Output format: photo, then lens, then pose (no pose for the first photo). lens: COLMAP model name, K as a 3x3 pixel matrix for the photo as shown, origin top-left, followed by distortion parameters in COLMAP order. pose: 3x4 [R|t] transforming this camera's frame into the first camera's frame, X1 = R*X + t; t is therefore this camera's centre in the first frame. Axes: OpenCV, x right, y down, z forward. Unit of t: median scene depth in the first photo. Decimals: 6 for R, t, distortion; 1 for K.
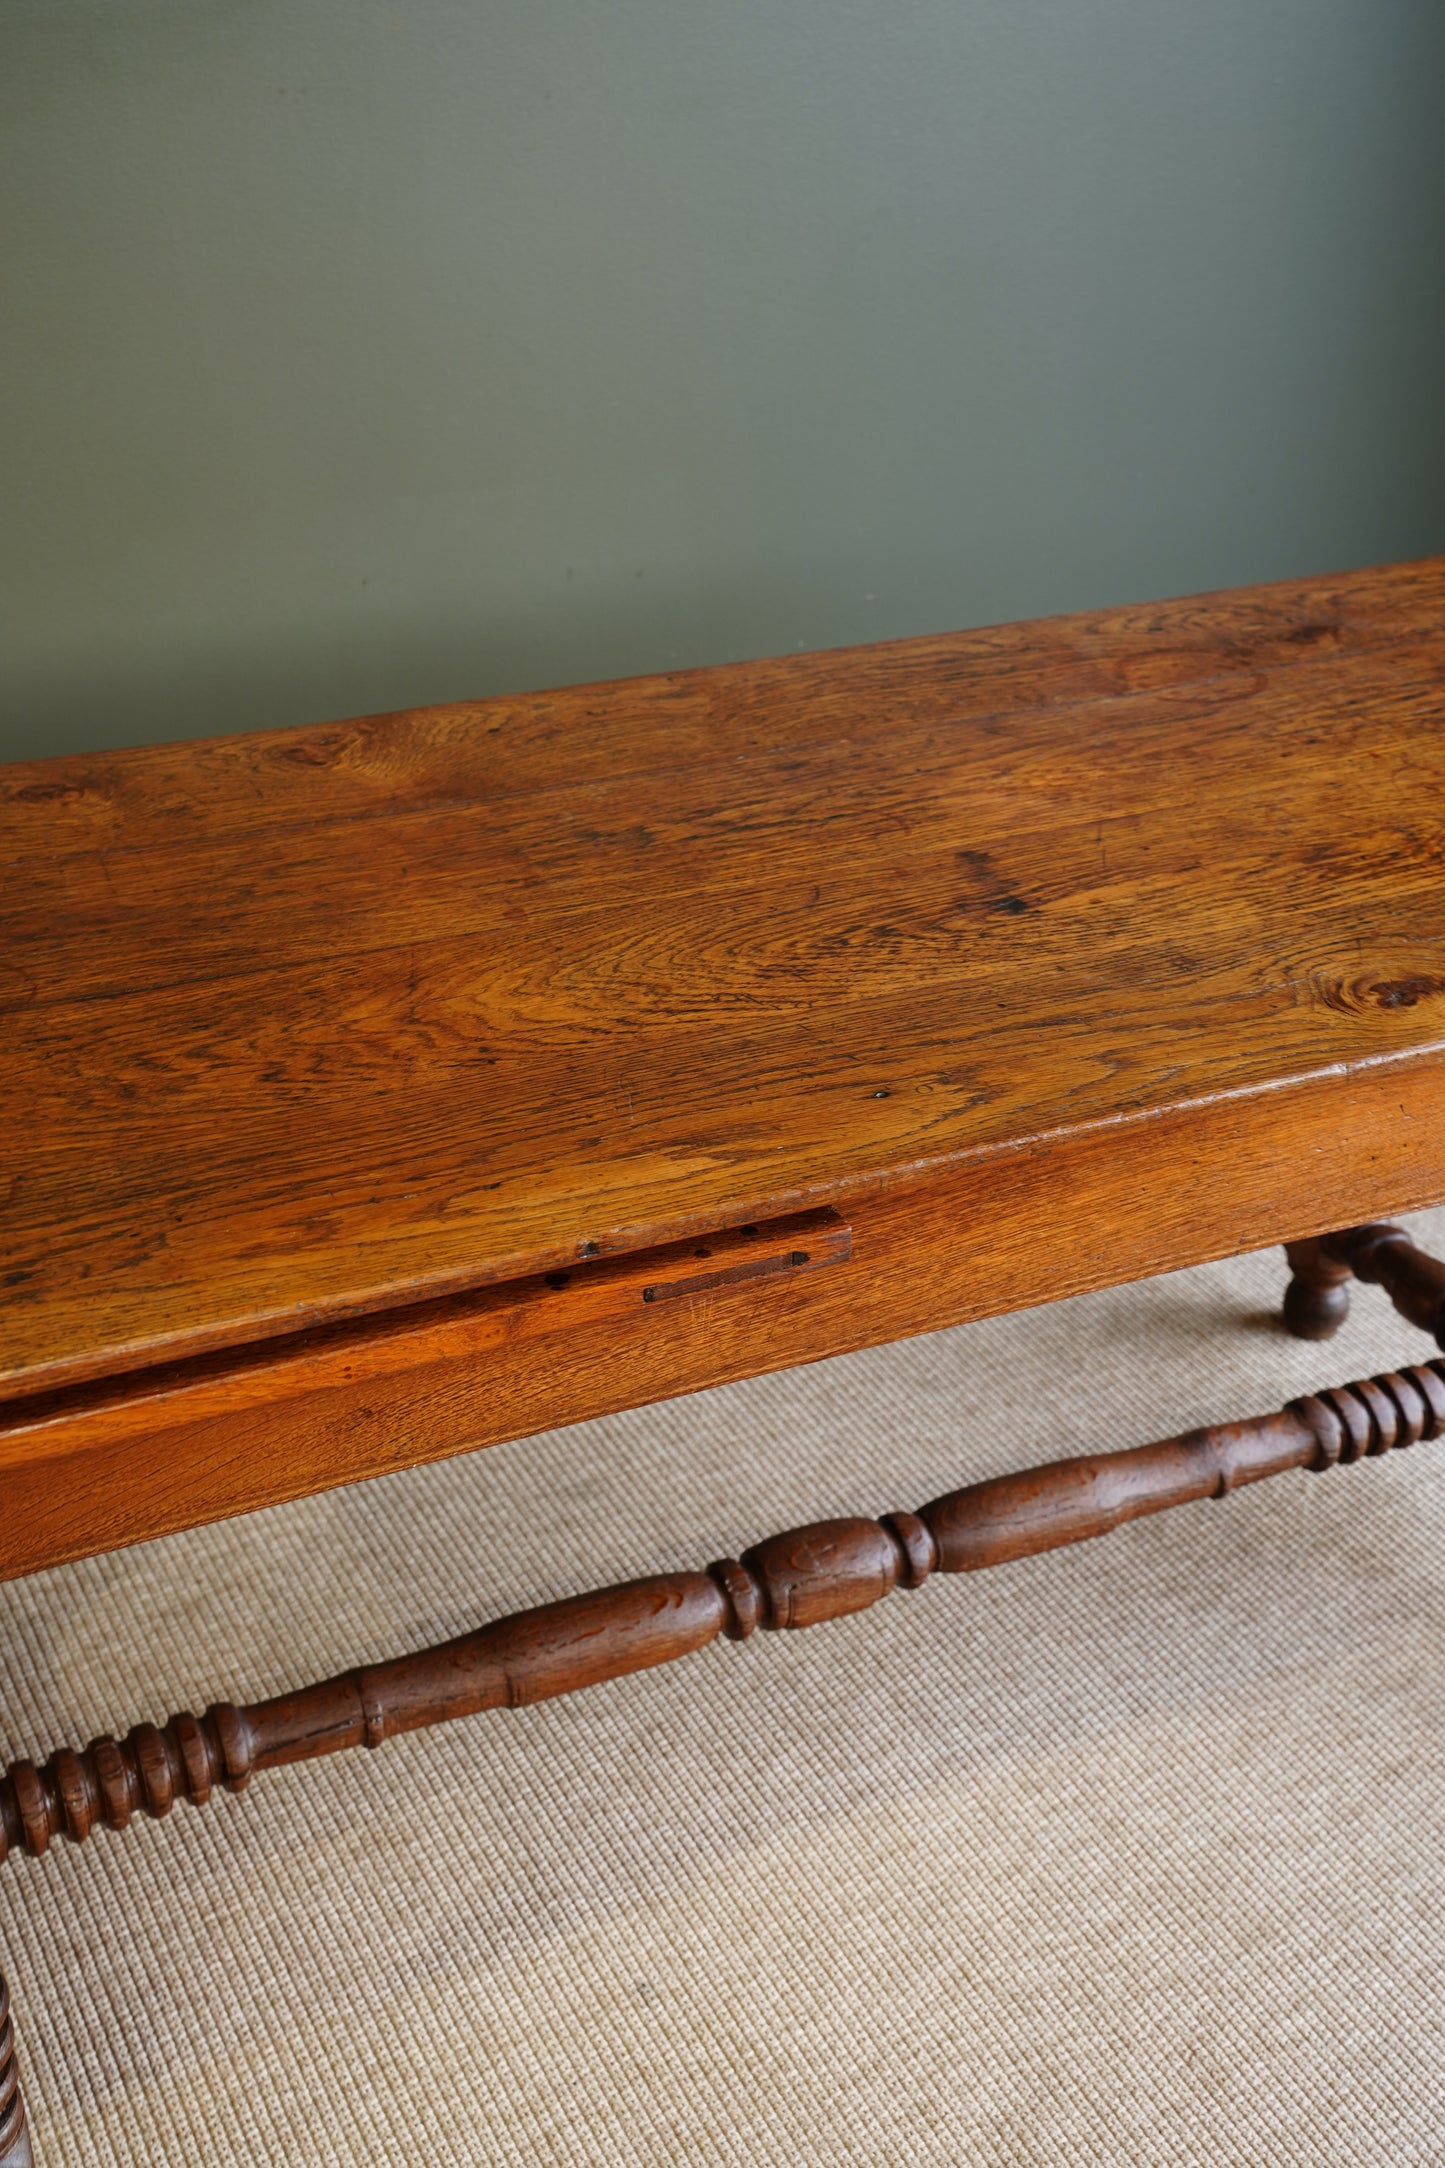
lens RADIAL K [[2621.9, 0, 728.4], [0, 2621.9, 1096.8], [0, 0, 1]] dist [0.164299, 0.000000]
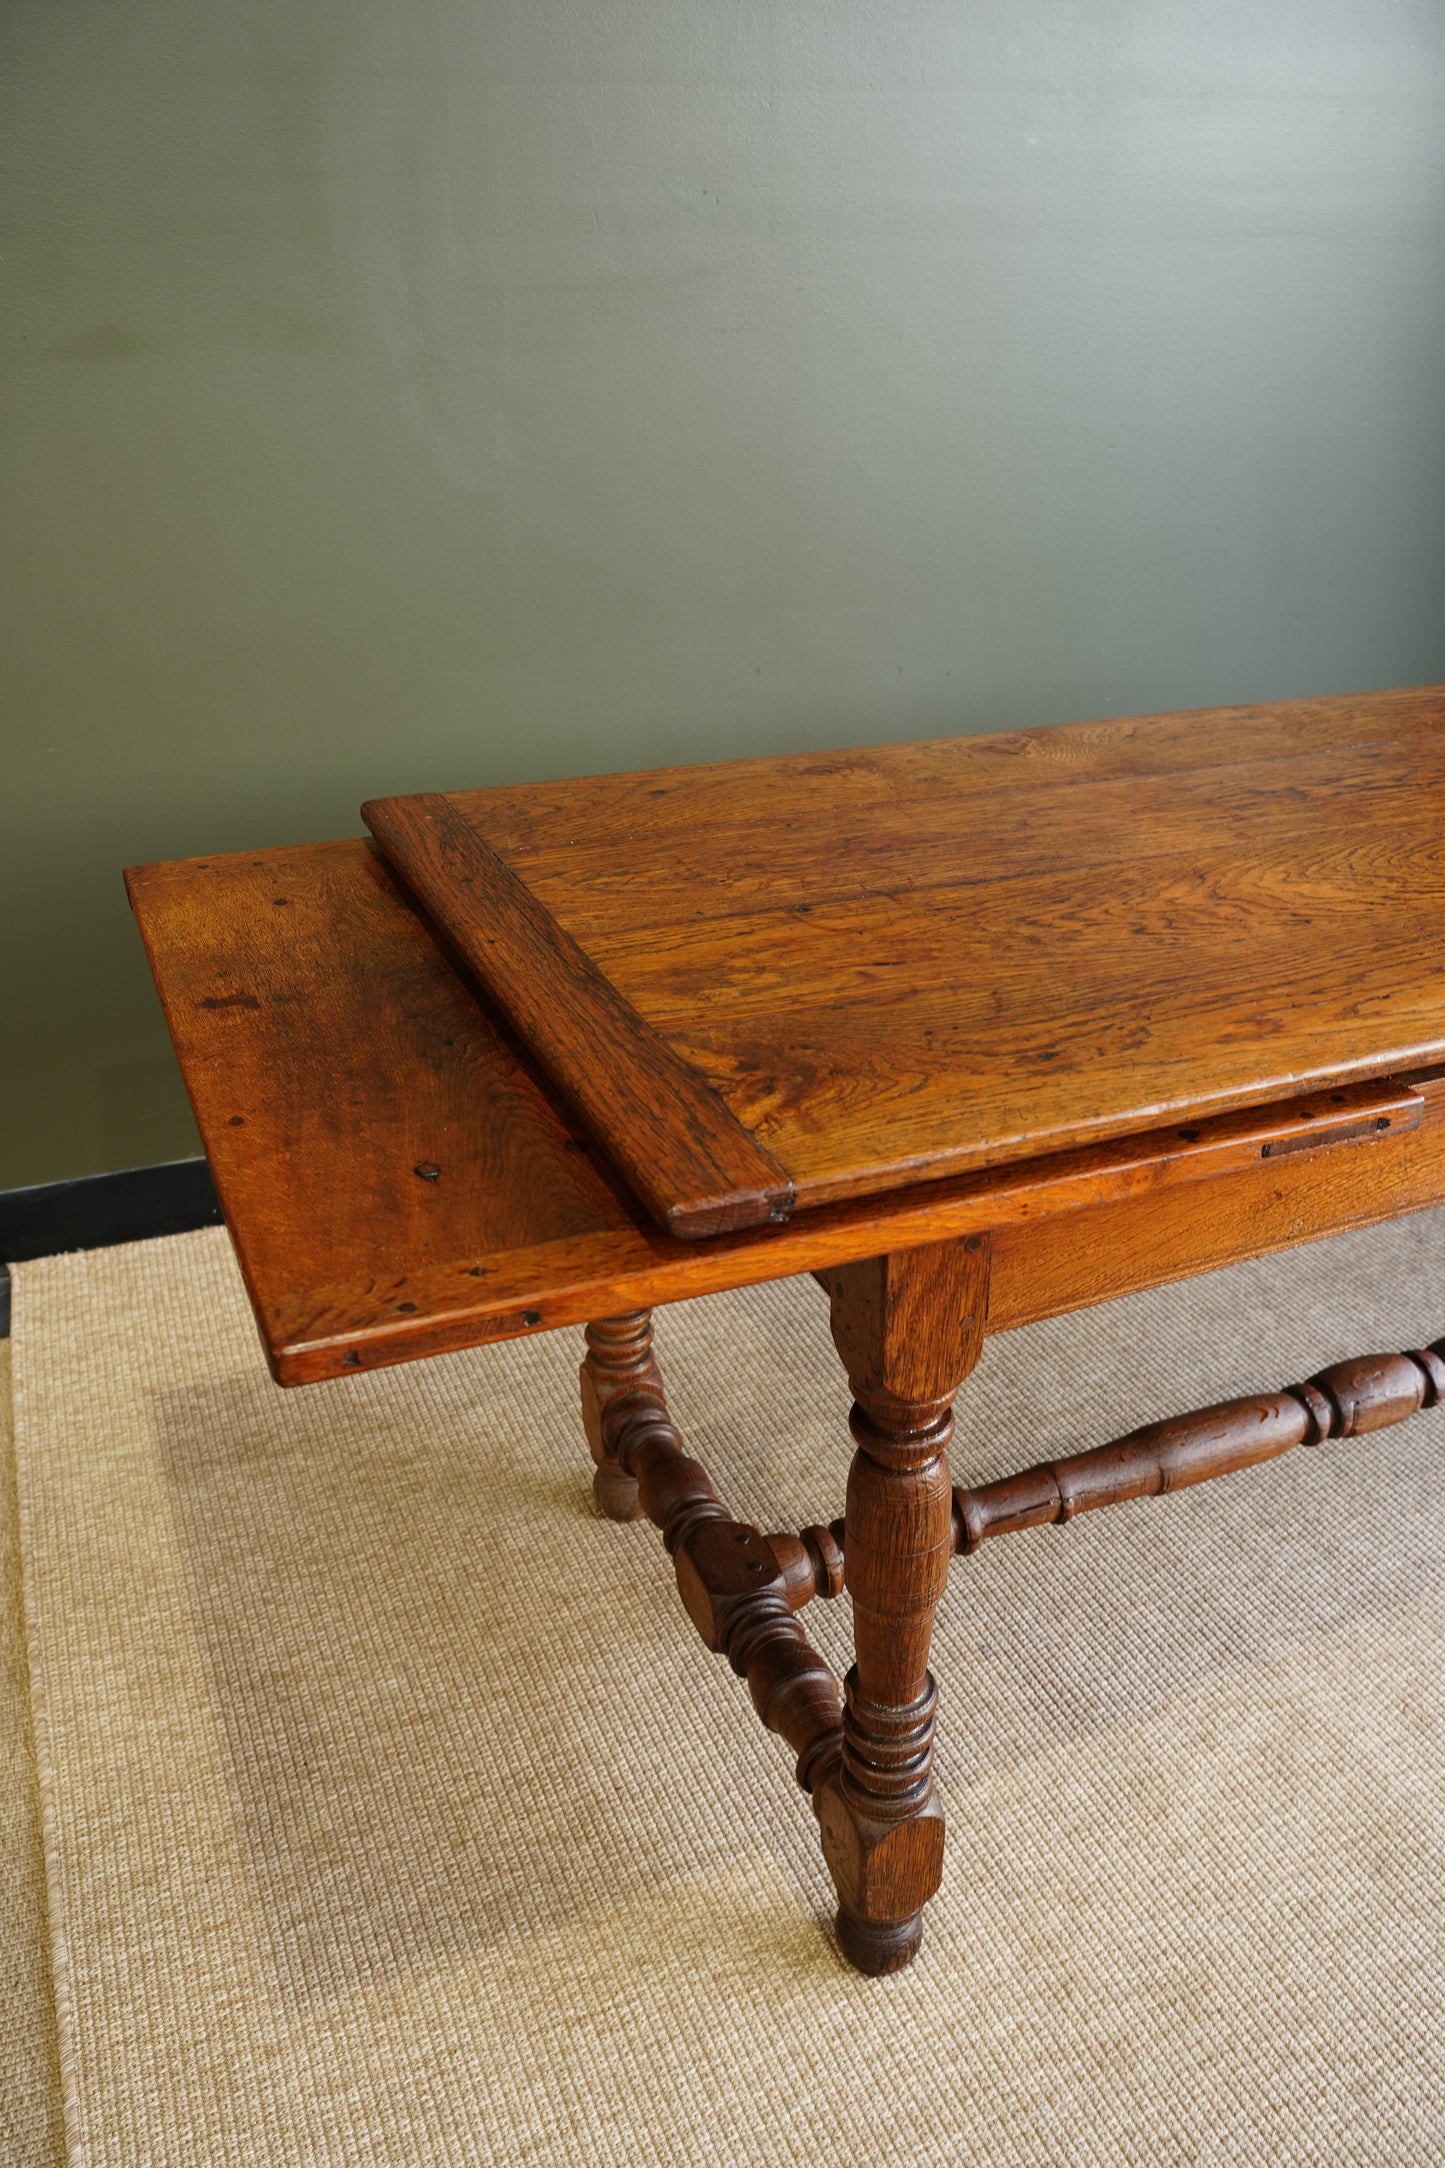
lens RADIAL K [[1741.5, 0, 770.3], [0, 1741.5, 1077.2], [0, 0, 1]] dist [-0.085963, 0.018878]
pose [[0.999855, -0.008678, -0.014654, -0.286485], [0.007619, 0.997457, -0.070861, 0.099011], [0.015232, 0.070739, 0.997379, 0.174931]]
